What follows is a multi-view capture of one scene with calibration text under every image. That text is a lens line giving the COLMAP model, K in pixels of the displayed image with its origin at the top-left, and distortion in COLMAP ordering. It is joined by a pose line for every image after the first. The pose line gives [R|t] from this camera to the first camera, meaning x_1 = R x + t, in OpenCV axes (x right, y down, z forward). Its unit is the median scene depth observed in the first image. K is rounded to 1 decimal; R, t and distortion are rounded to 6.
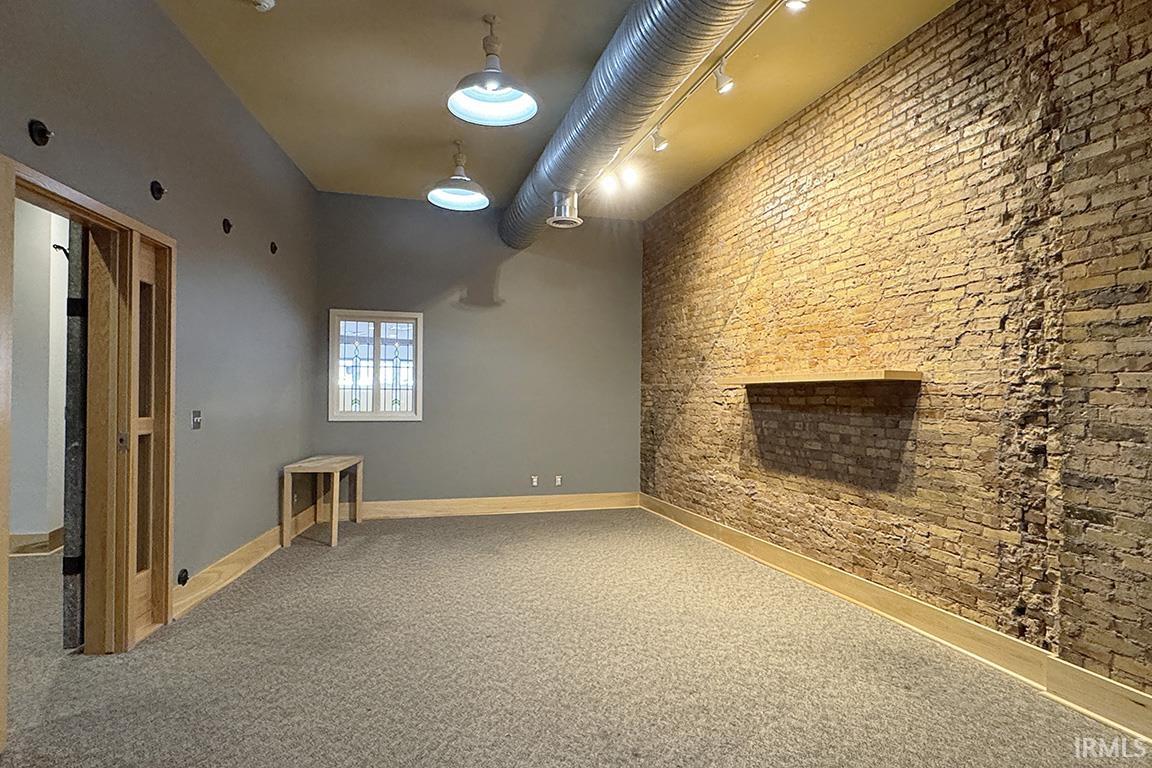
lens RADIAL K [[643.7, 0, 576.0], [0, 643.7, 384.0], [0, 0, 1]] dist [-0.000340, -0.000298]
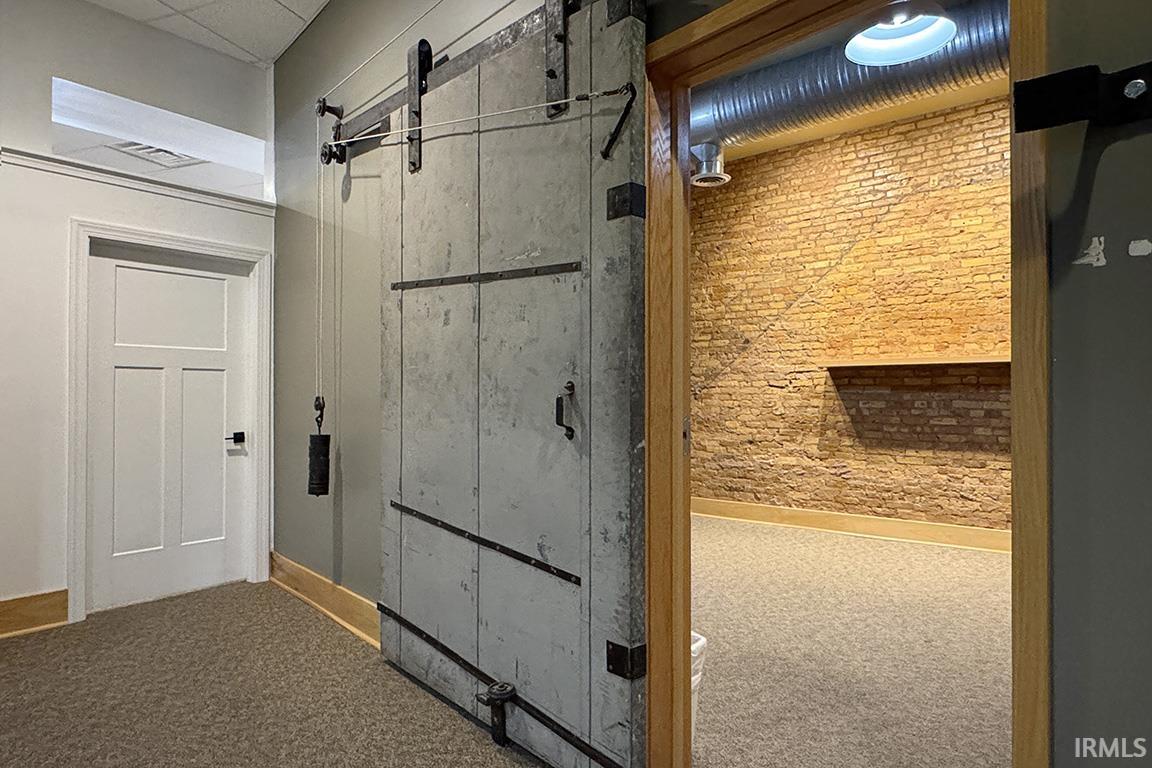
lens RADIAL K [[684.7, 0, 576.0], [0, 684.7, 384.0], [0, 0, 1]] dist [-0.018227, 0.001214]
pose [[0.828438, 0.002678, 0.560074, -0.730572], [-0.005455, 0.999980, 0.003288, 0.028062], [-0.560054, -0.005779, 0.828436, 0.348855]]
